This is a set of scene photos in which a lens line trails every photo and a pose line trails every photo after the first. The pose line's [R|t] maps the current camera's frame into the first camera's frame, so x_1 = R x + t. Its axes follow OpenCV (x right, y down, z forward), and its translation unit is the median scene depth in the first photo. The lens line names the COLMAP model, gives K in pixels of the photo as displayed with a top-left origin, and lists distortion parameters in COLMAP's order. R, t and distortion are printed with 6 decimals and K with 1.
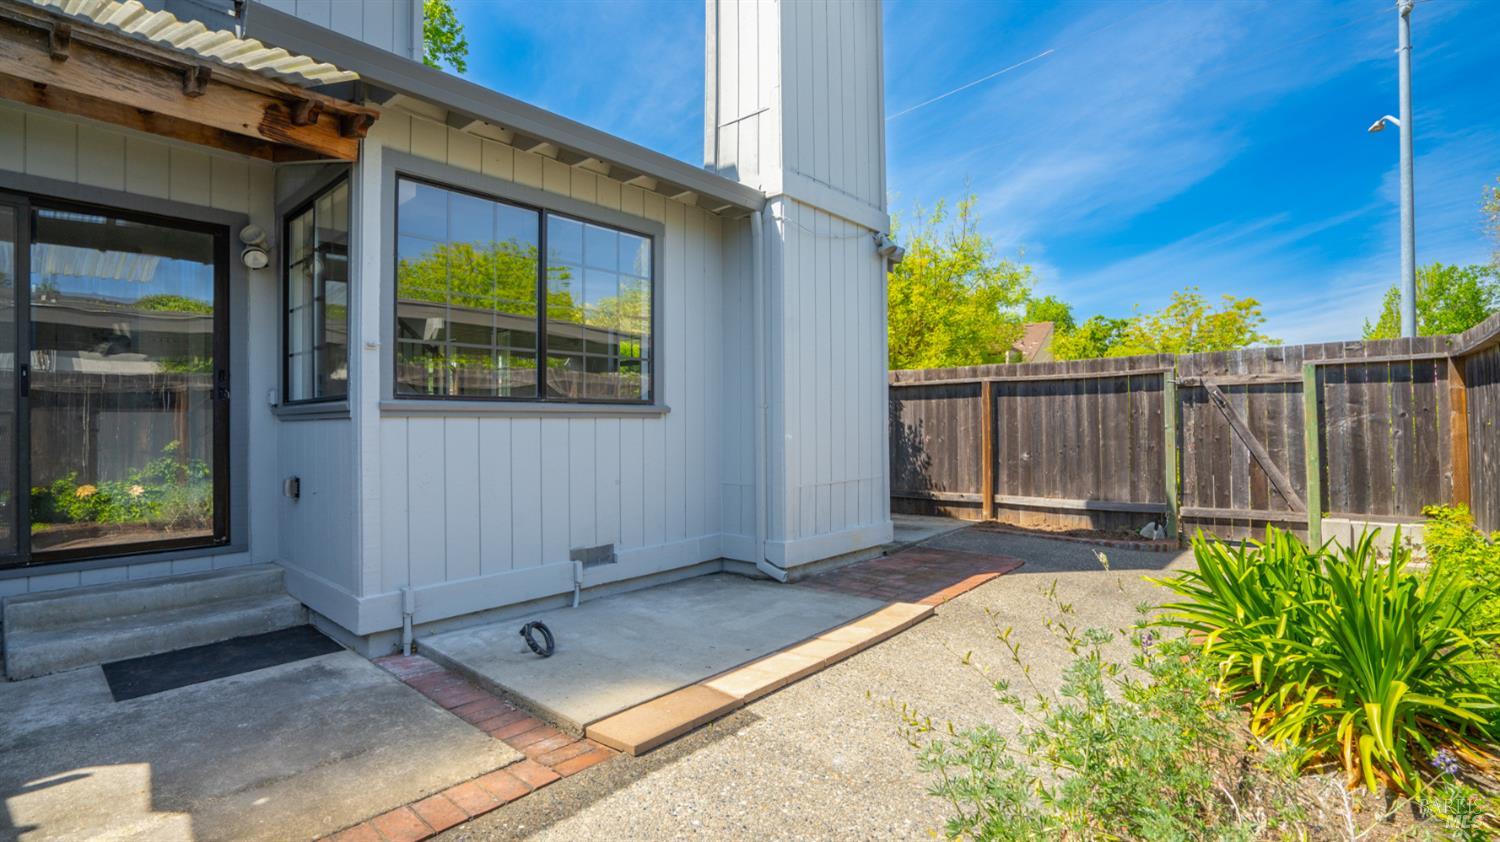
lens RADIAL K [[675.1, 0, 748.6], [0, 675.1, 424.4], [0, 0, 1]] dist [-0.001713, 0.000507]
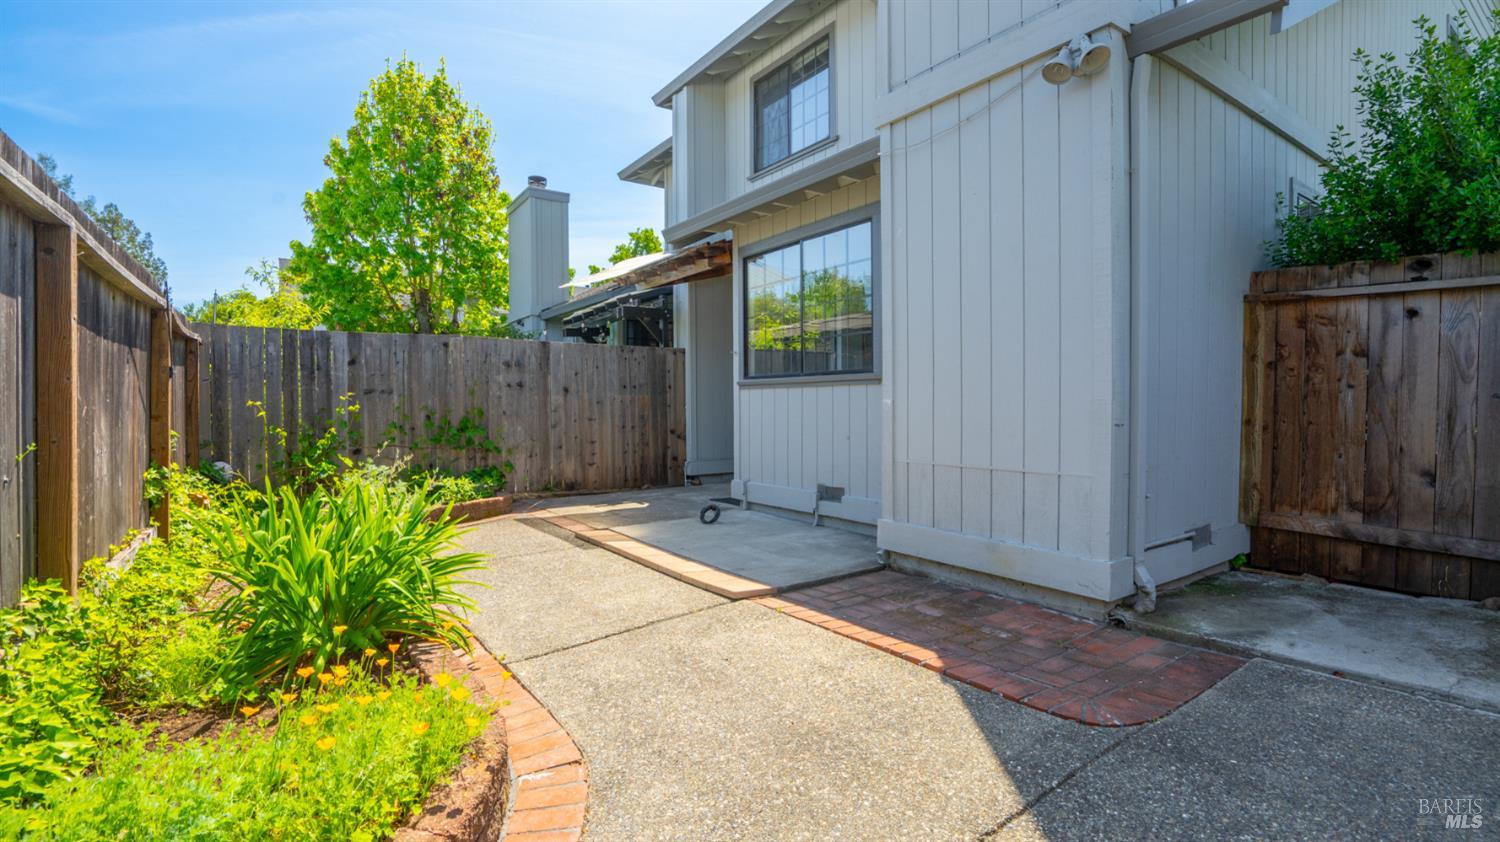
lens RADIAL K [[672.6, 0, 747.9], [0, 672.6, 412.4], [0, 0, 1]] dist [-0.001767, 0.000111]
pose [[-0.201396, 0.024254, -0.979209, 1.087746], [0.015356, 0.999649, 0.021601, 0.011863], [0.979389, -0.010687, -0.201698, 1.141371]]
